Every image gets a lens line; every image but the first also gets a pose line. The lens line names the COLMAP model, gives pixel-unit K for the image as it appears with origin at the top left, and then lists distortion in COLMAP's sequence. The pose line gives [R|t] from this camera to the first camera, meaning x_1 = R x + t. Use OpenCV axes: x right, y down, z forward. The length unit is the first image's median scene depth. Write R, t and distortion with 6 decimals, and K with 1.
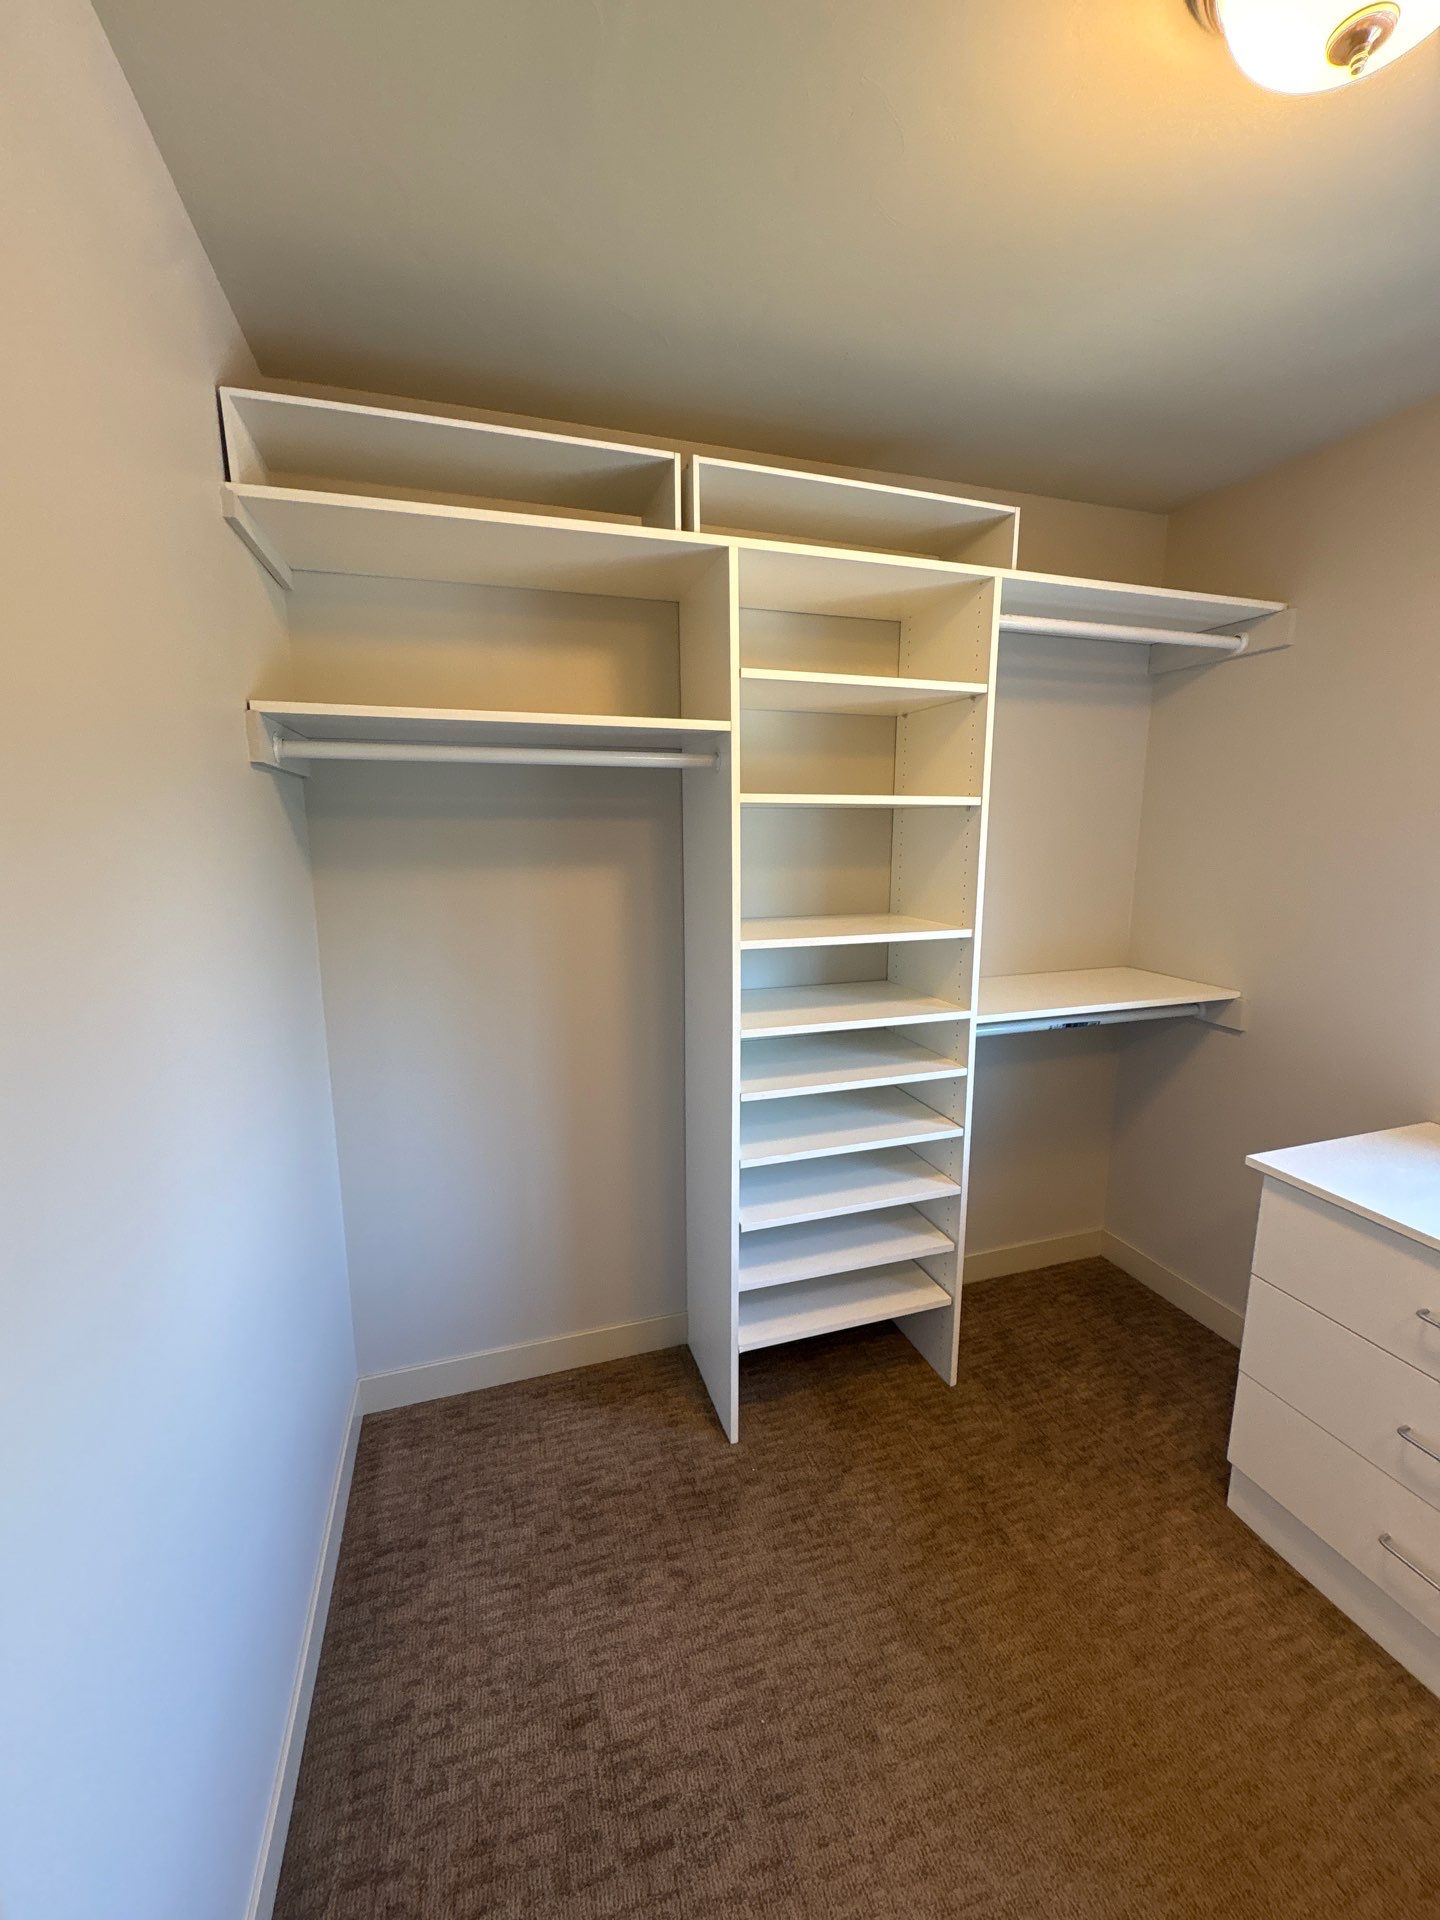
lens RADIAL K [[763.1, 0, 721.5], [0, 763.1, 957.6], [0, 0, 1]] dist [0.000225, 0.000267]
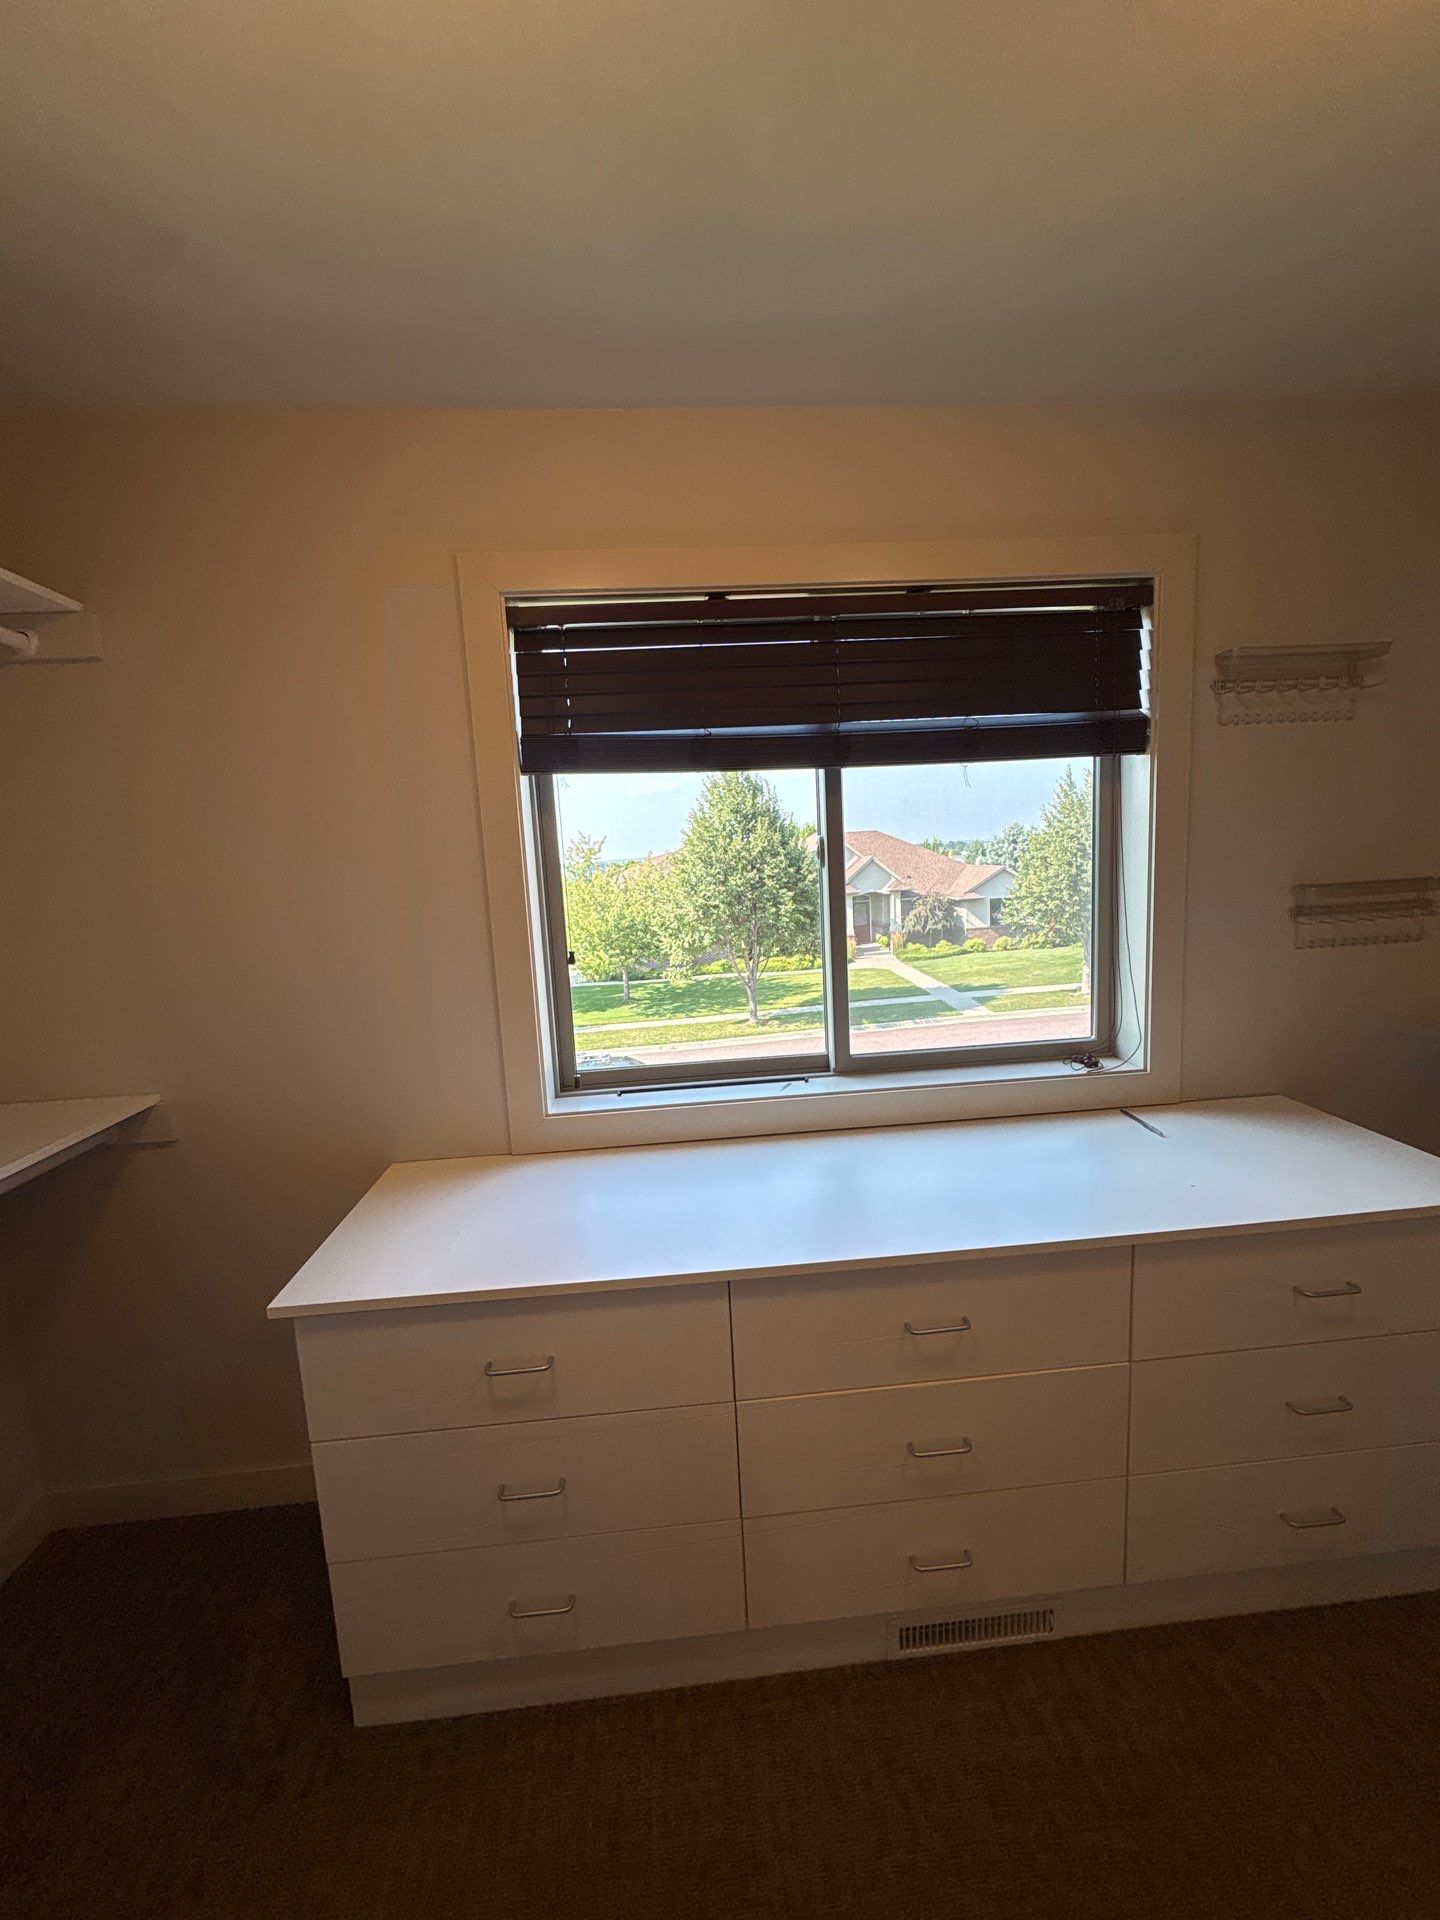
lens RADIAL K [[763.1, 0, 721.5], [0, 763.1, 957.6], [0, 0, 1]] dist [0.000225, 0.000267]
pose [[0.235357, -0.144244, 0.961146, 0.105312], [0.218465, 0.971470, 0.092298, -0.048678], [-0.947038, 0.188254, 0.260154, 0.287006]]
